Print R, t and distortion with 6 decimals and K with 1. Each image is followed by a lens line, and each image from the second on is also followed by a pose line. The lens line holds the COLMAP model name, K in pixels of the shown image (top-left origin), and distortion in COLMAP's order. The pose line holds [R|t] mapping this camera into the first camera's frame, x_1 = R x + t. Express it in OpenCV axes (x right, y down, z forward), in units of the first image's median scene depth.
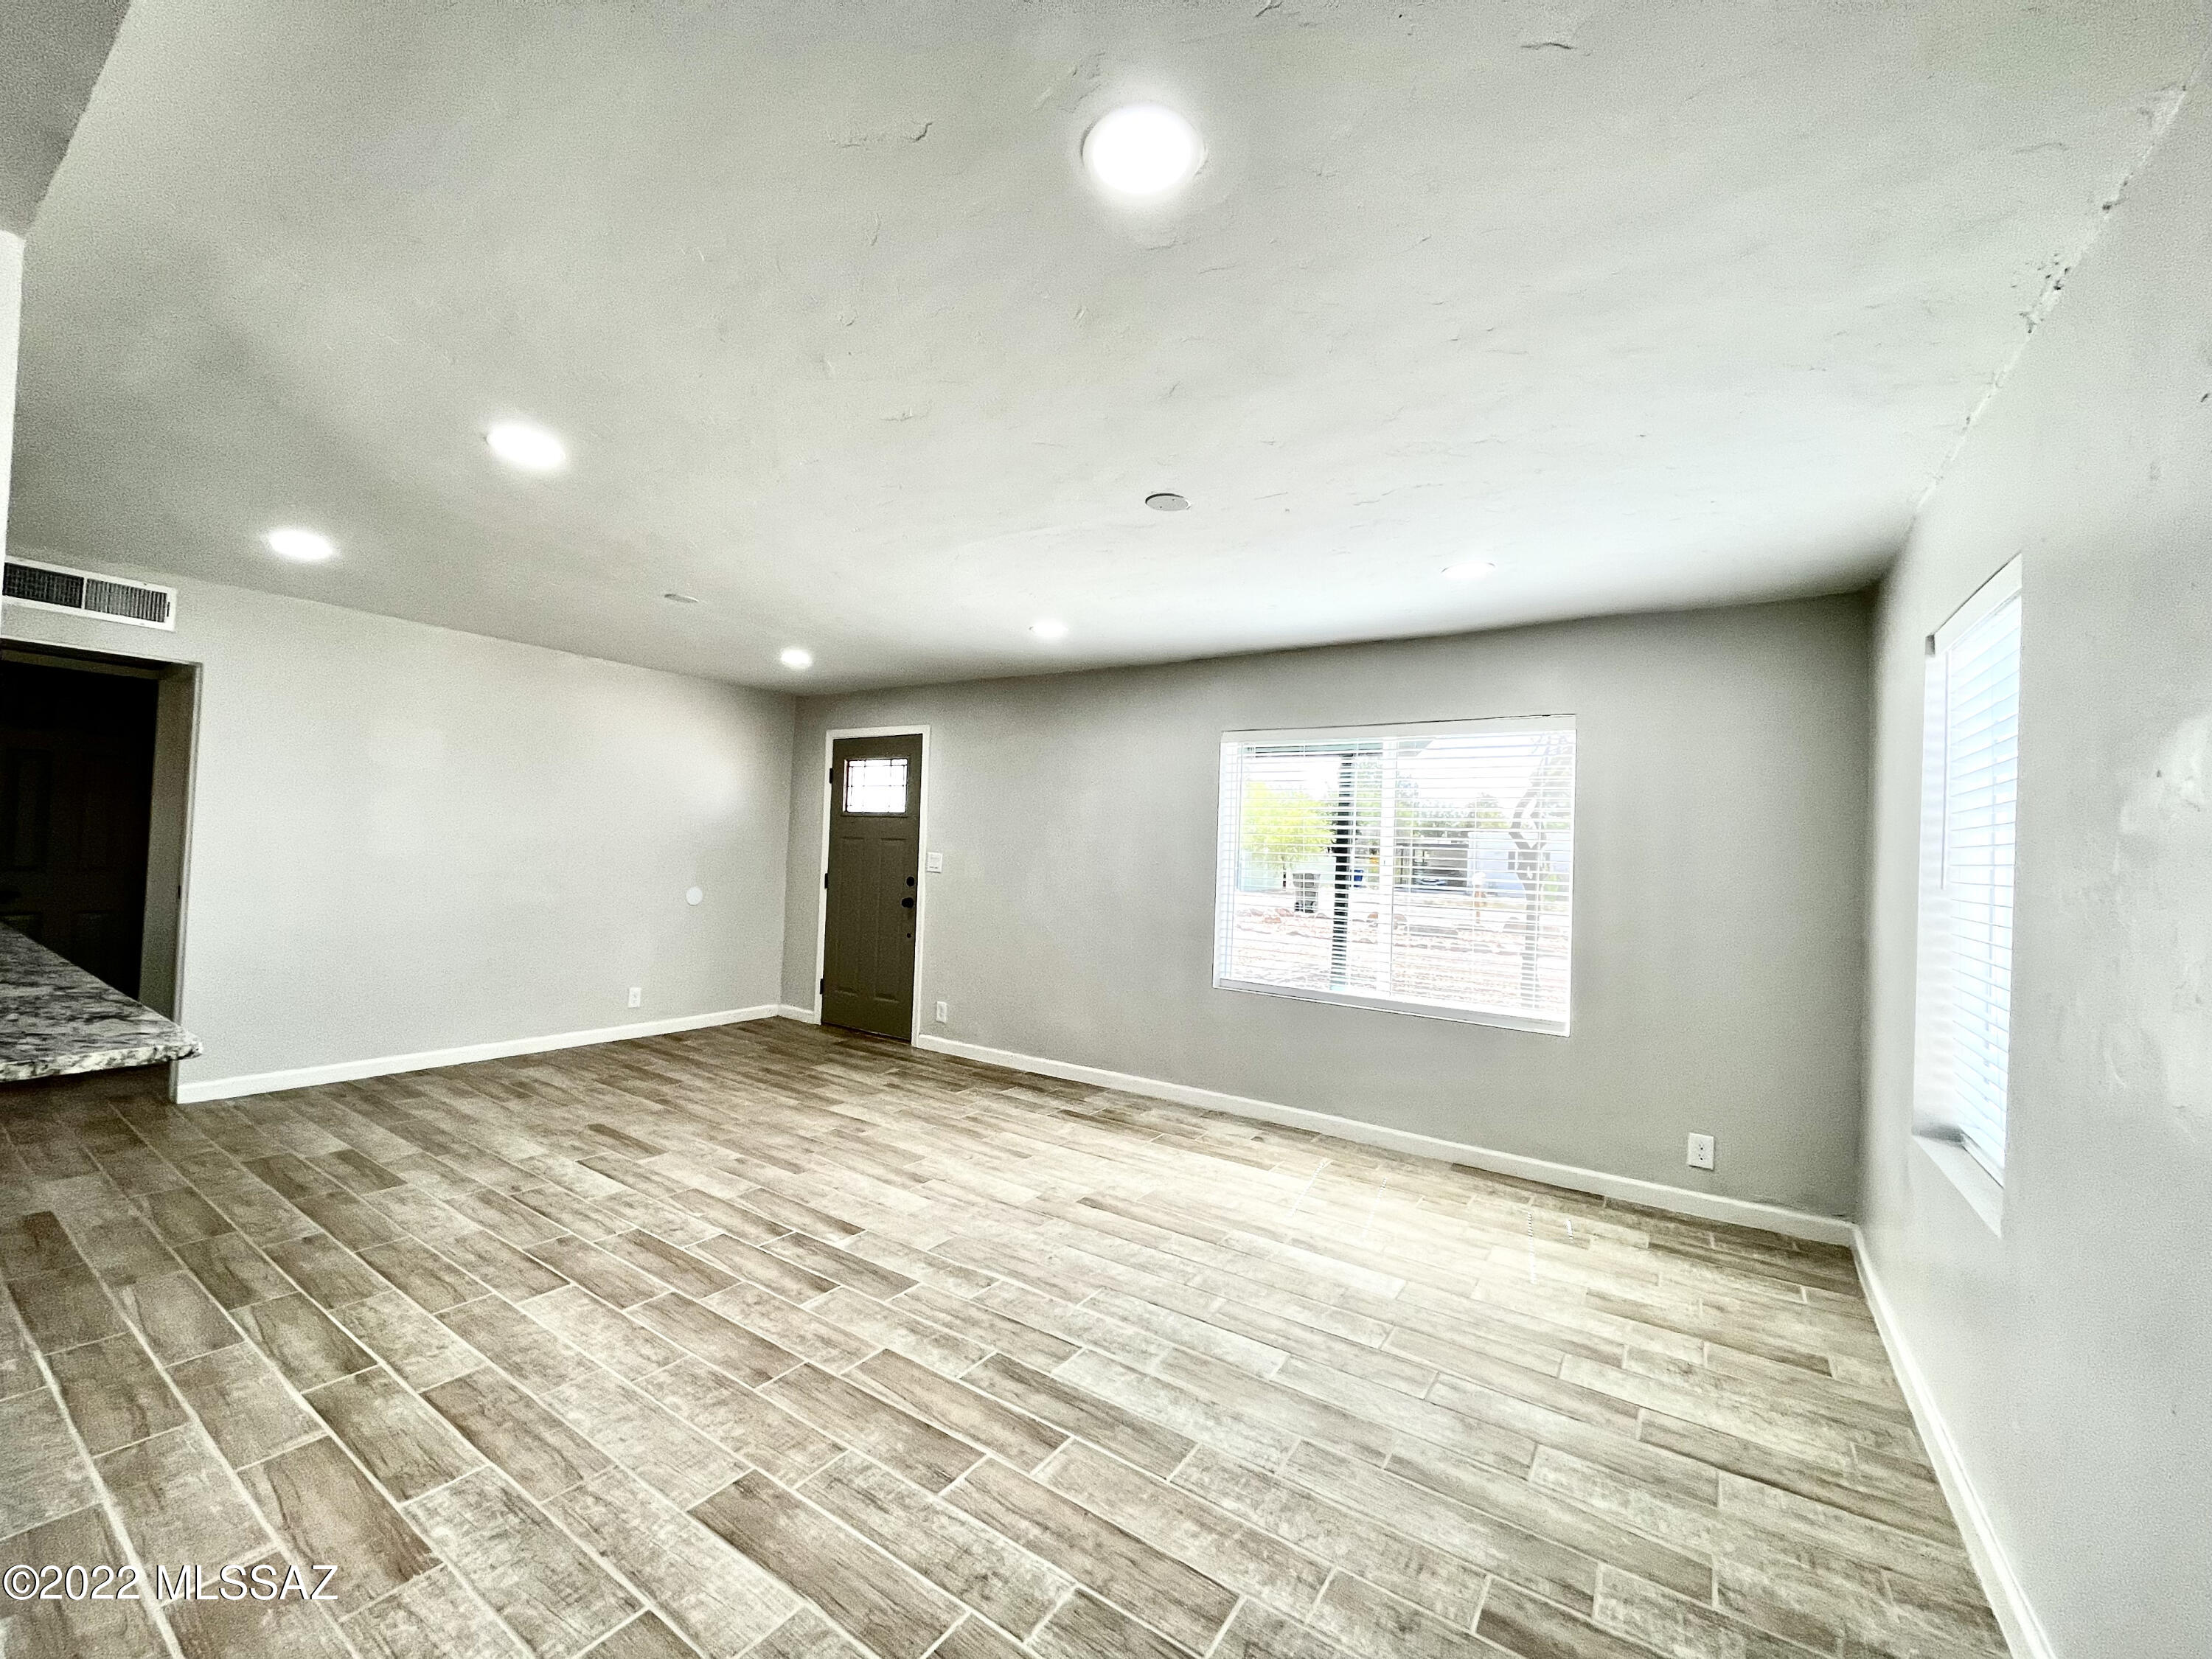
lens RADIAL K [[894.9, 0, 1099.5], [0, 894.9, 834.1], [0, 0, 1]] dist [-0.002635, 0.000134]
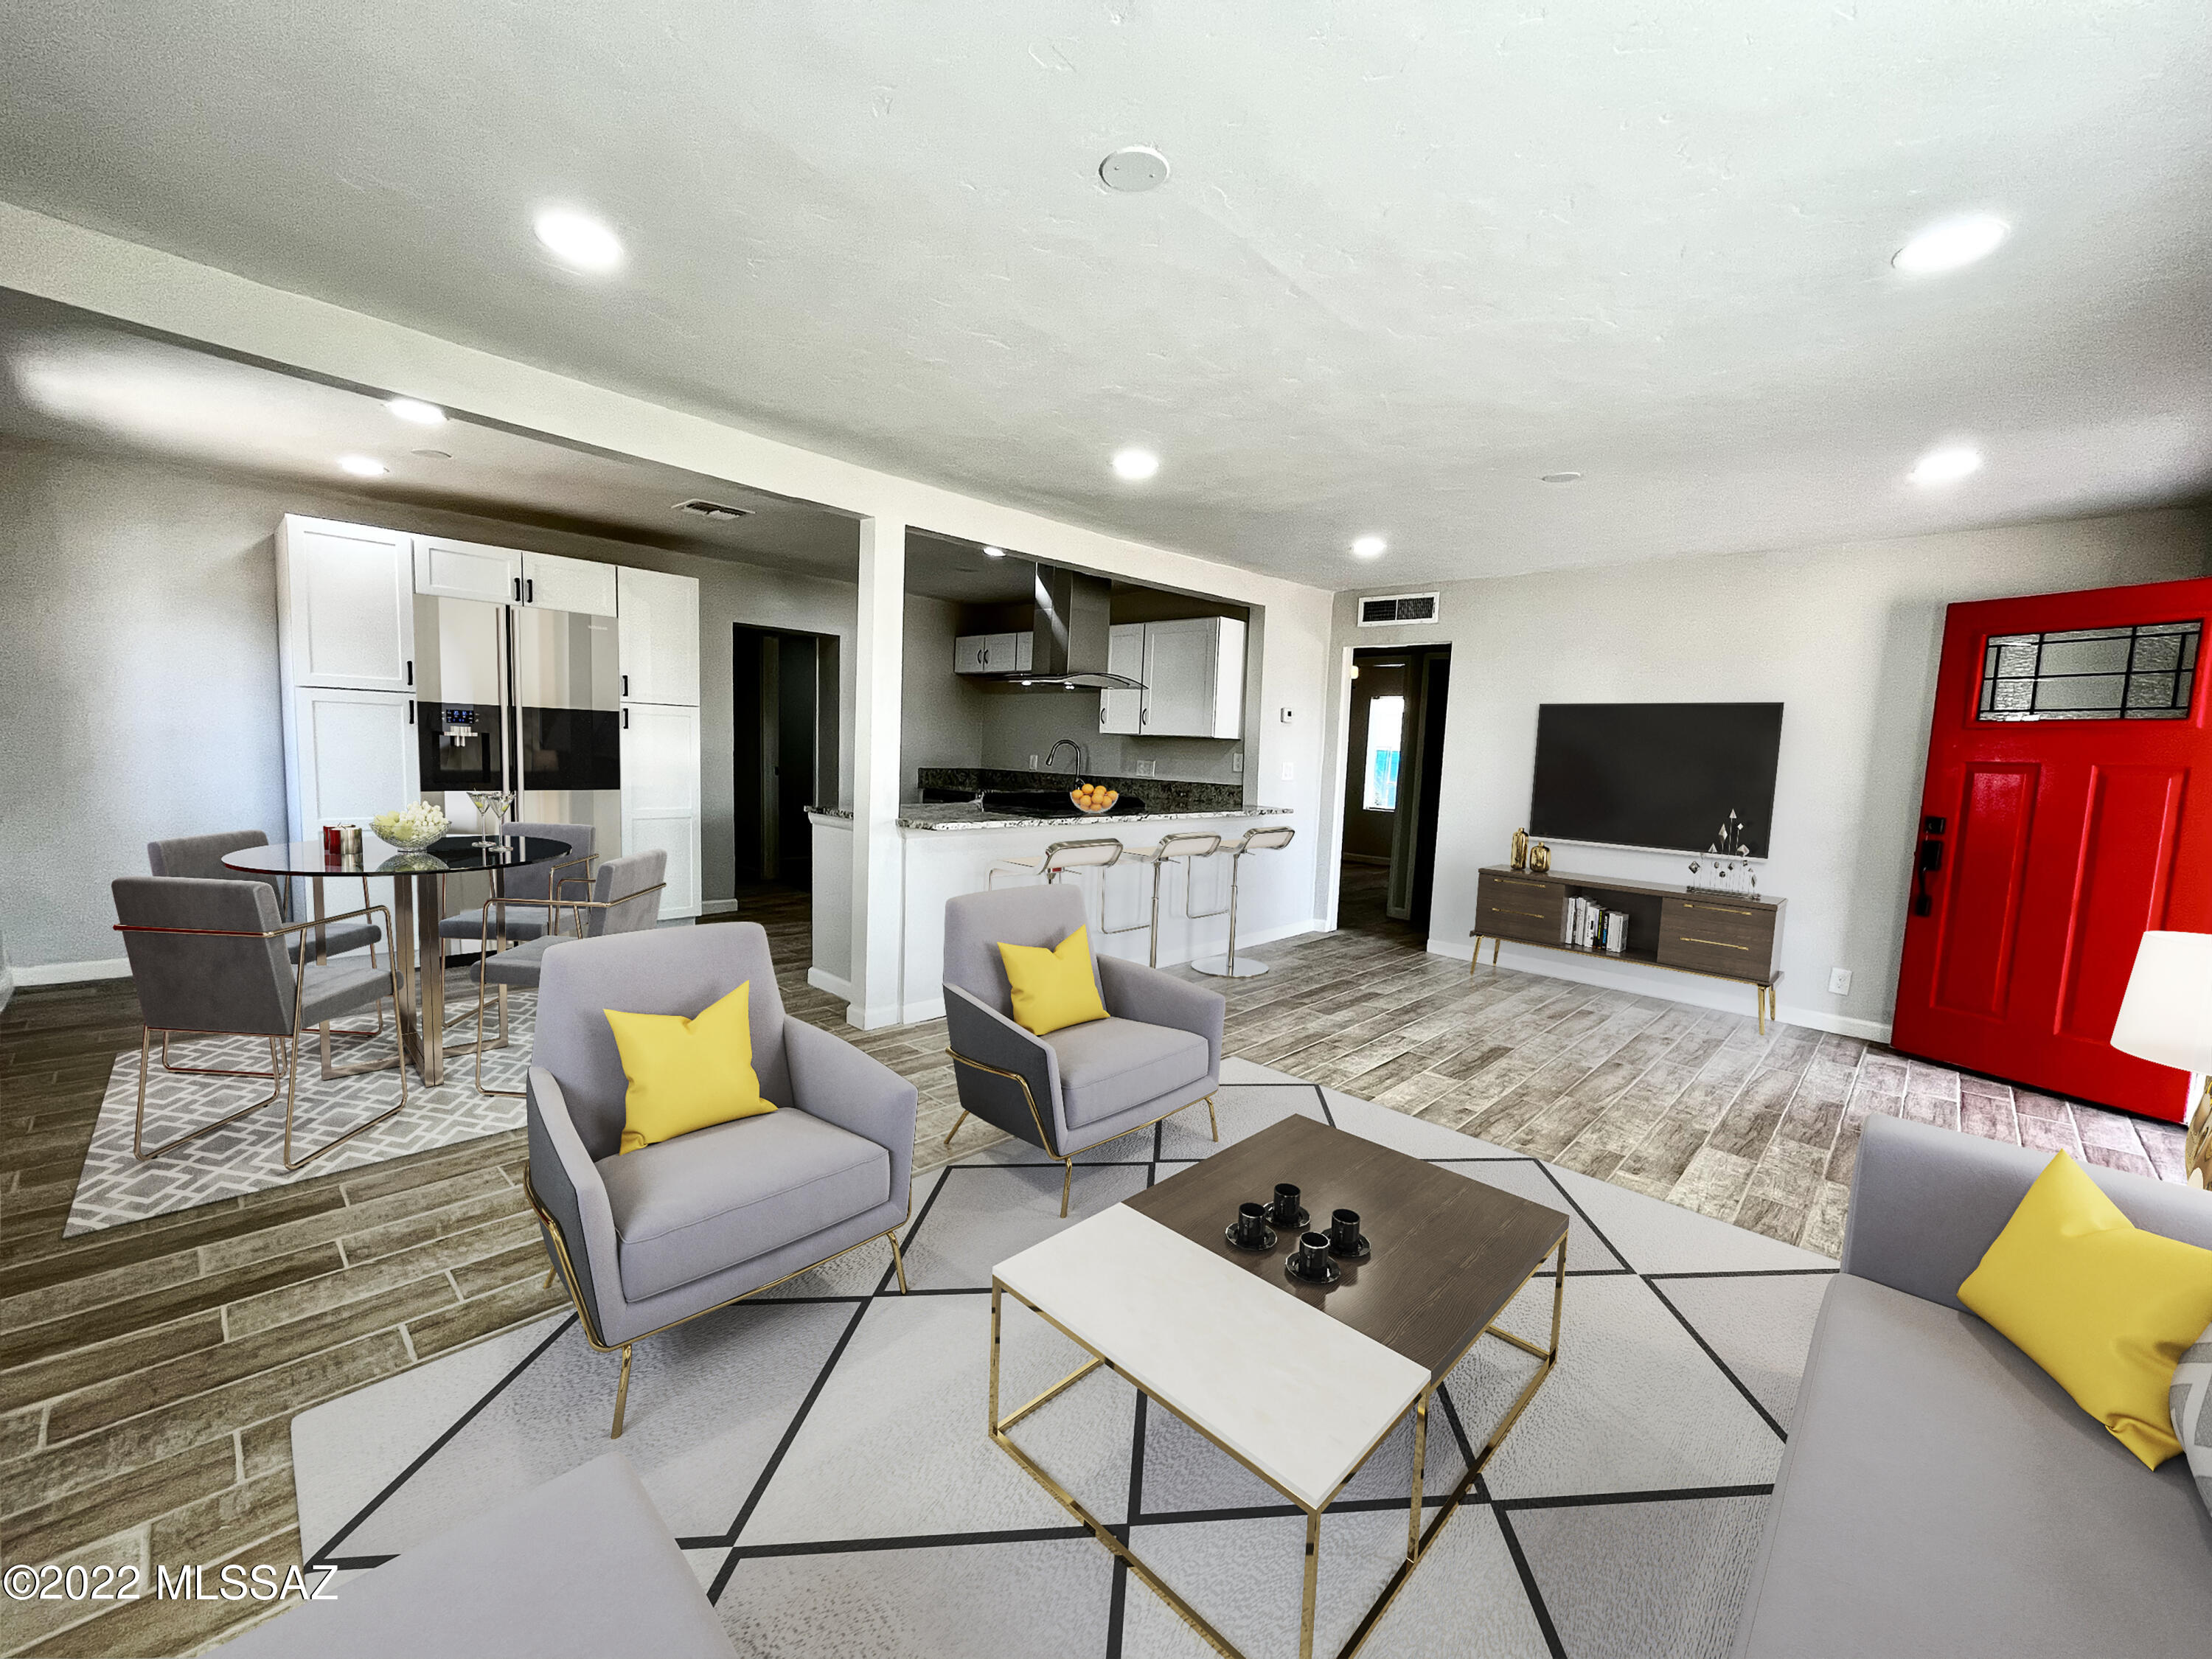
lens RADIAL K [[894.9, 0, 1096.6], [0, 894.9, 833.0], [0, 0, 1]] dist [-0.002635, 0.000134]
pose [[-0.168185, 0.048687, -0.984552, 0.537339], [-0.026929, 0.998180, 0.053960, 0.053150], [0.985388, 0.035588, -0.166568, 0.801570]]
